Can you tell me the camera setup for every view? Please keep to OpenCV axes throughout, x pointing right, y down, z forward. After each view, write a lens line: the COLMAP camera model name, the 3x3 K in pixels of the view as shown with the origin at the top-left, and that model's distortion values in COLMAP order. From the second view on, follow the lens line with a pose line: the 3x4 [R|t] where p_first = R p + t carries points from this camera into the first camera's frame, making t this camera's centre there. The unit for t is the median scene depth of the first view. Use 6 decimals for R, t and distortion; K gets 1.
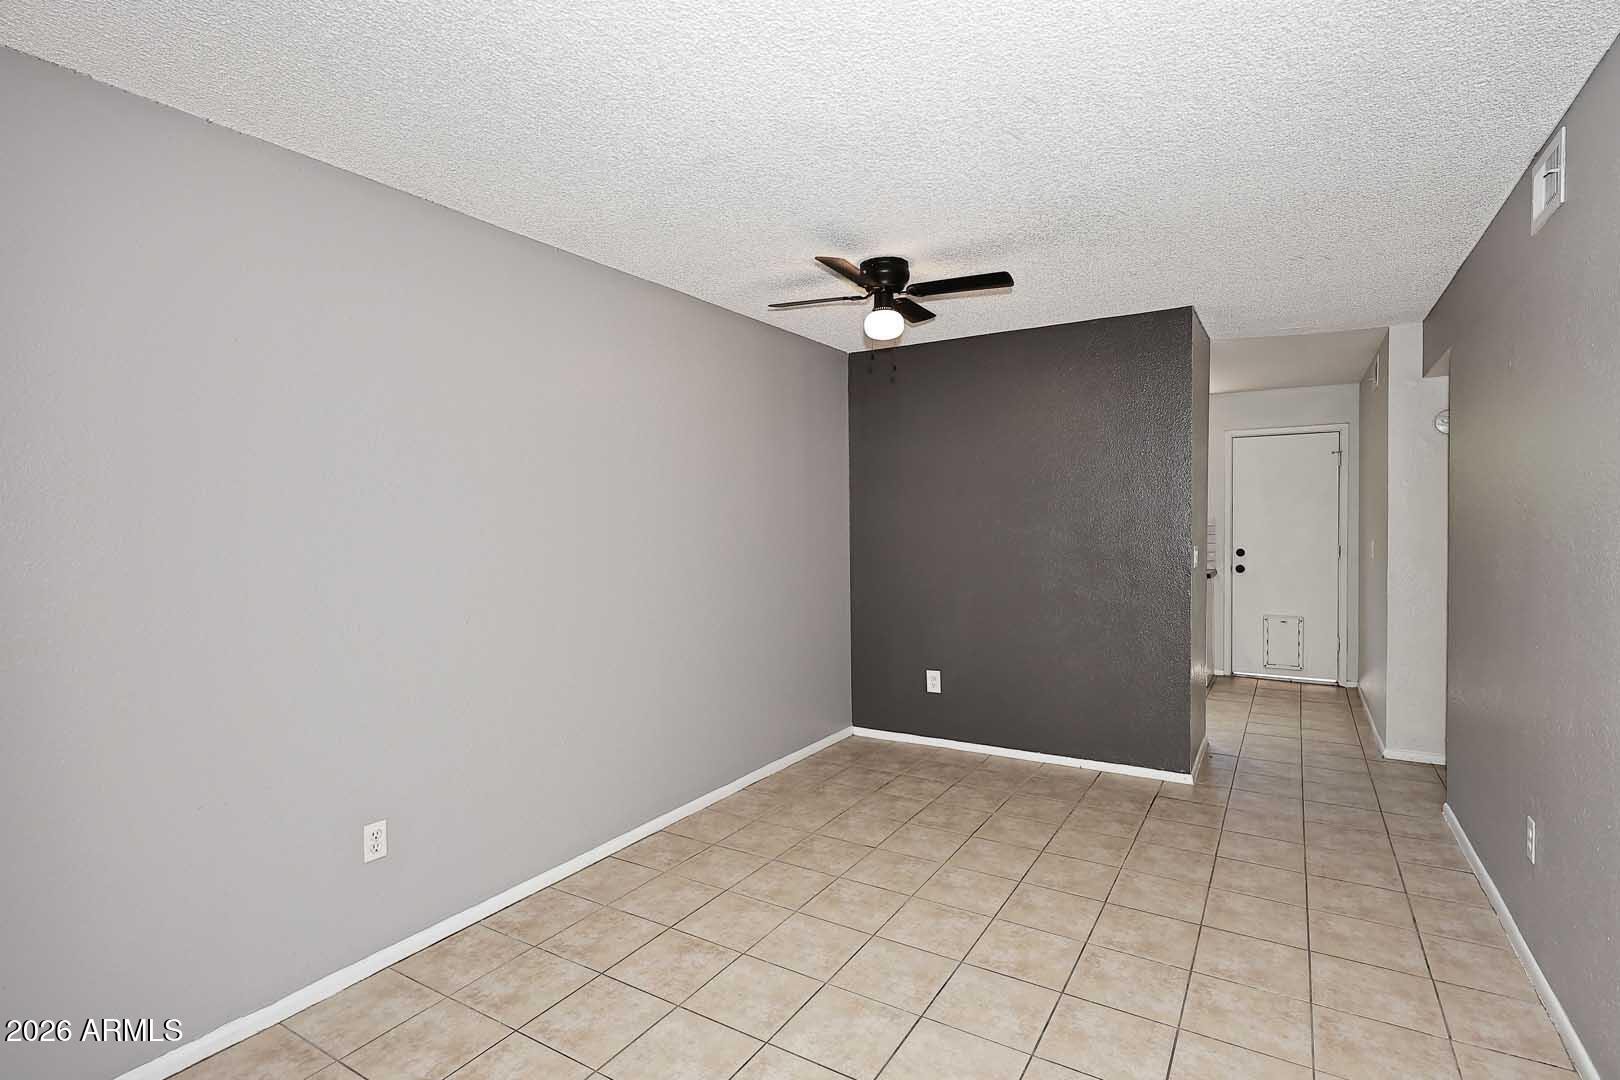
lens RADIAL K [[782.7, 0, 811.6], [0, 782.7, 540.6], [0, 0, 1]] dist [-0.014053, 0.000037]
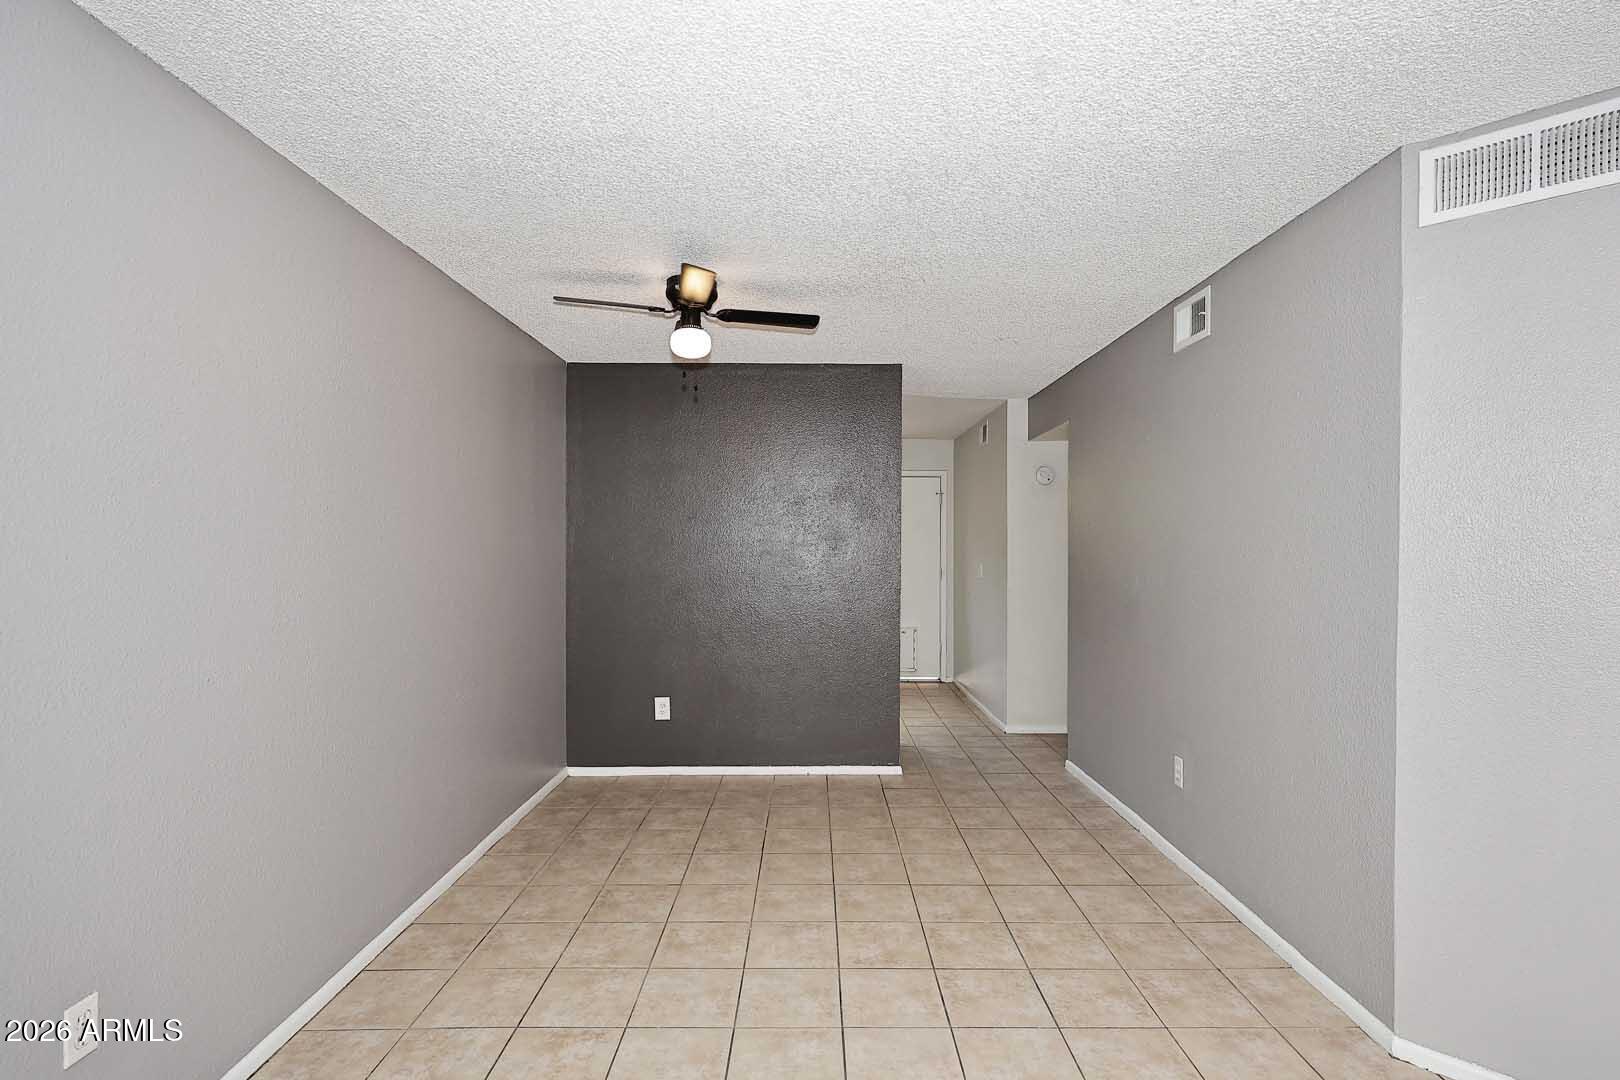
lens RADIAL K [[782.7, 0, 818.1], [0, 782.7, 539.4], [0, 0, 1]] dist [-0.014053, 0.000037]
pose [[0.844029, 0.015292, 0.536079, -0.278623], [0.003178, 0.999433, -0.033513, 0.002466], [-0.536288, 0.029989, 0.843502, 0.084794]]
